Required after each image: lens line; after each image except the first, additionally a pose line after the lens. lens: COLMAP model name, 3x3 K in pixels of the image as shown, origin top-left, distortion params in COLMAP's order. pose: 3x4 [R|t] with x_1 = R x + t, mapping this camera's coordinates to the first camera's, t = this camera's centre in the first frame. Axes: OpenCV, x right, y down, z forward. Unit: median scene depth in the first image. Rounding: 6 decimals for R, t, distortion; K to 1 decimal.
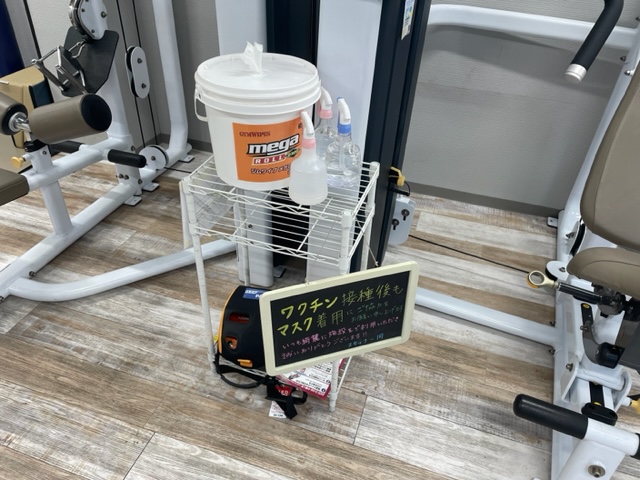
lens RADIAL K [[484.0, 0, 327.8], [0, 484.0, 230.2], [0, 0, 1]] dist [0.086631, -0.114232]
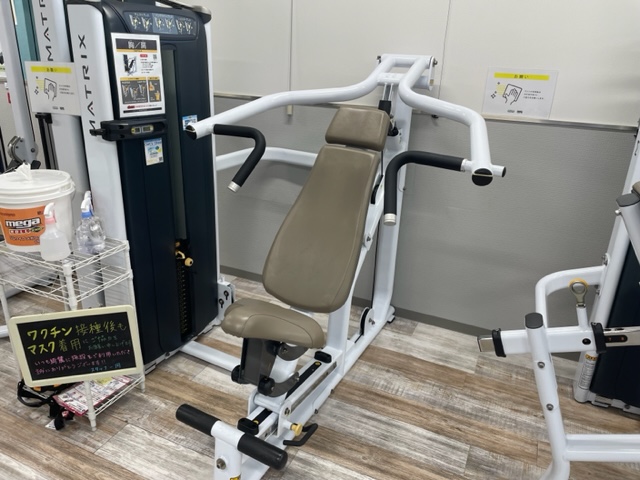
lens RADIAL K [[516.9, 0, 372.6], [0, 516.9, 230.7], [0, 0, 1]] dist [0.128772, -0.129561]
pose [[0.993002, 0.023132, -0.115813, 1.031424], [-0.052740, 0.964274, -0.259605, 0.209803], [0.105671, 0.263896, 0.958745, -0.492271]]
